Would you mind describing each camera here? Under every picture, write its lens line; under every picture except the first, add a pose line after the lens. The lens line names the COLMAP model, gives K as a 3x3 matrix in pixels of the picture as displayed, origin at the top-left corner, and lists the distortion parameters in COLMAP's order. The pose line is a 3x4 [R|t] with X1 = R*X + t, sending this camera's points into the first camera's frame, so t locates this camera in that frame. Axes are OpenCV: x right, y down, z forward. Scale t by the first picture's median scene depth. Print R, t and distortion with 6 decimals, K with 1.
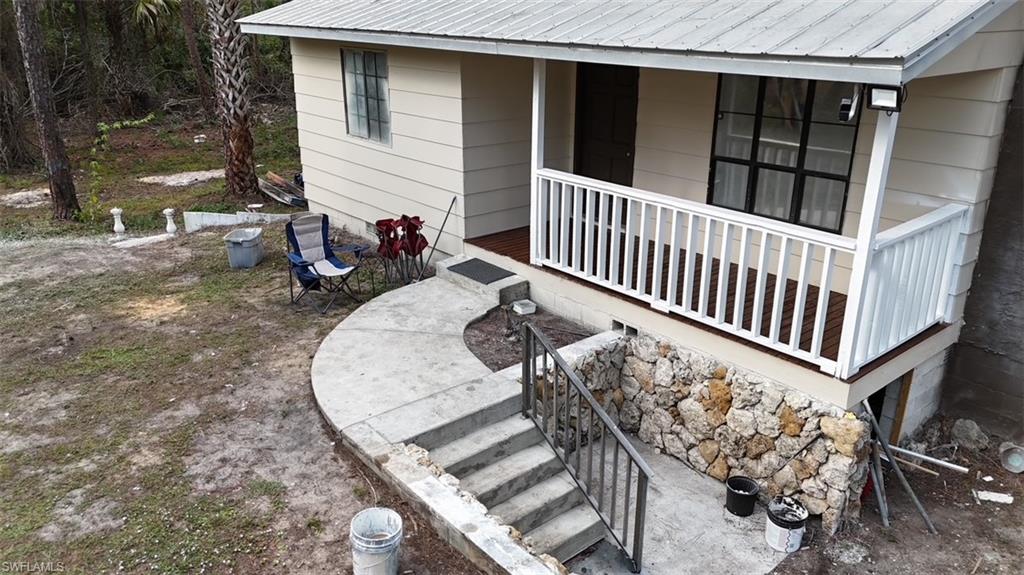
lens RADIAL K [[750.7, 0, 511.9], [0, 750.7, 285.3], [0, 0, 1]] dist [0.091488, -0.092693]
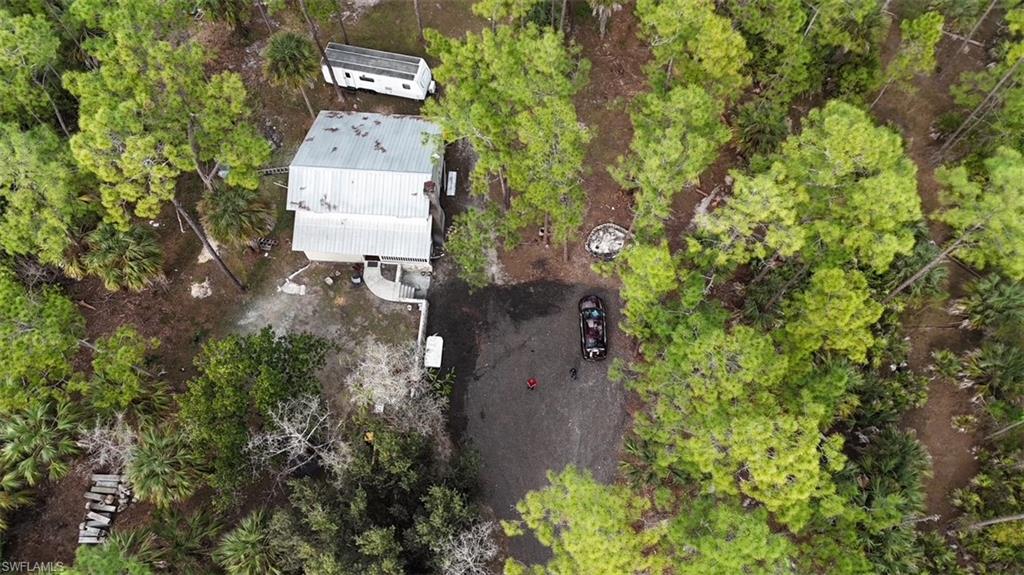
lens RADIAL K [[750.7, 0, 512.2], [0, 750.7, 291.2], [0, 0, 1]] dist [0.091488, -0.092693]
pose [[0.696383, -0.659382, 0.283314, -1.439363], [0.253616, 0.595402, 0.762349, -5.441013], [-0.671365, -0.459033, 0.581857, -4.435430]]
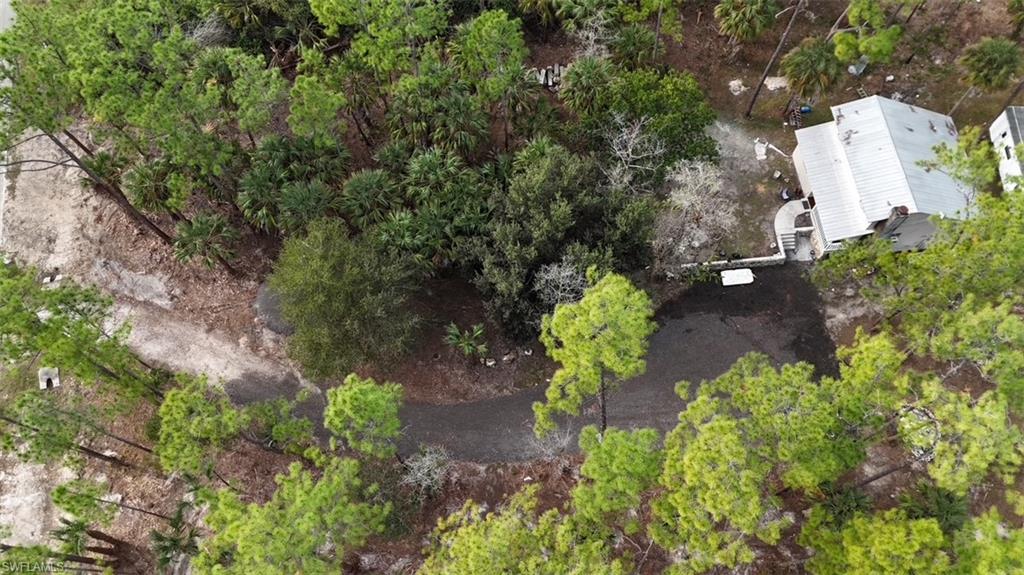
lens RADIAL K [[750.7, 0, 517.3], [0, 750.7, 287.7], [0, 0, 1]] dist [0.091488, -0.092693]
pose [[0.821759, 0.518418, -0.236549, -0.208556], [-0.190866, 0.641550, 0.742956, -4.968361], [0.536920, -0.565382, 0.626148, -6.135381]]
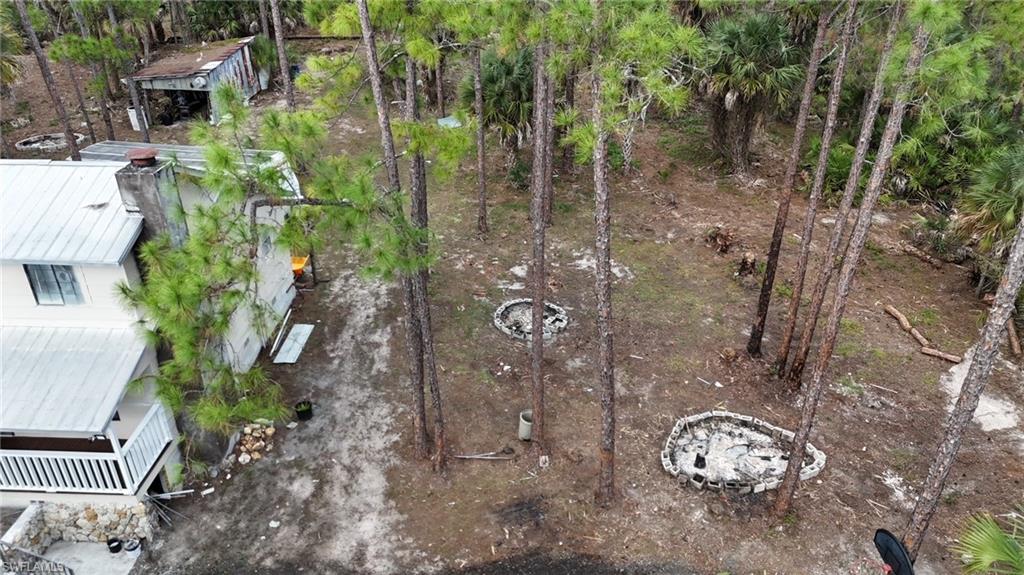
lens RADIAL K [[750.7, 0, 514.4], [0, 750.7, 288.5], [0, 0, 1]] dist [0.091488, -0.092693]
pose [[0.684063, -0.361930, 0.633296, -0.092425], [0.256164, 0.932116, 0.256007, -0.762832], [-0.682962, -0.012897, 0.730340, -1.621264]]
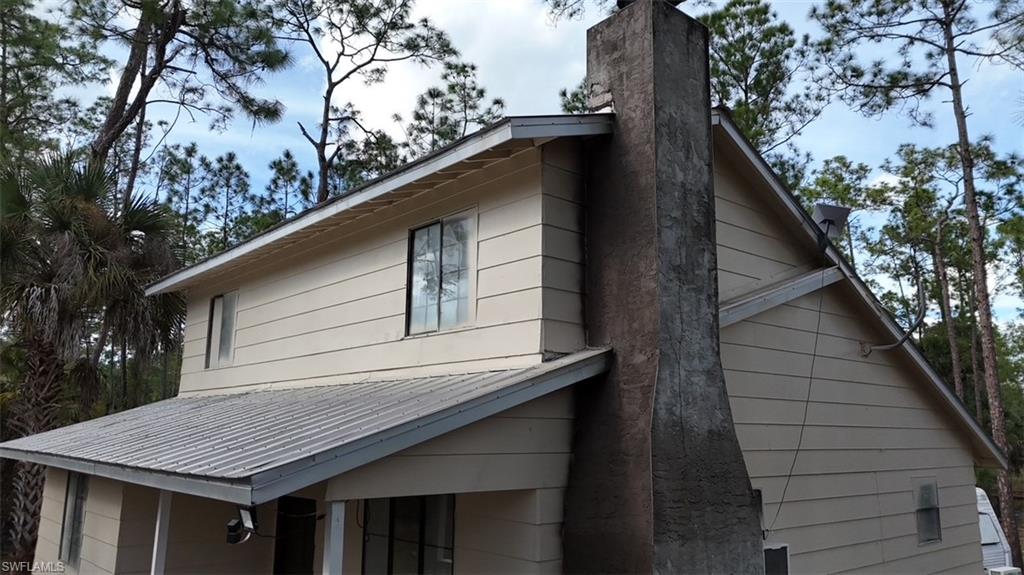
lens RADIAL K [[750.7, 0, 513.3], [0, 750.7, 289.9], [0, 0, 1]] dist [0.091488, -0.092693]
pose [[0.999983, 0.004838, 0.003380, 0.510310], [-0.002420, 0.858477, -0.512846, -0.000103], [-0.005383, 0.512829, 0.858474, 0.014113]]
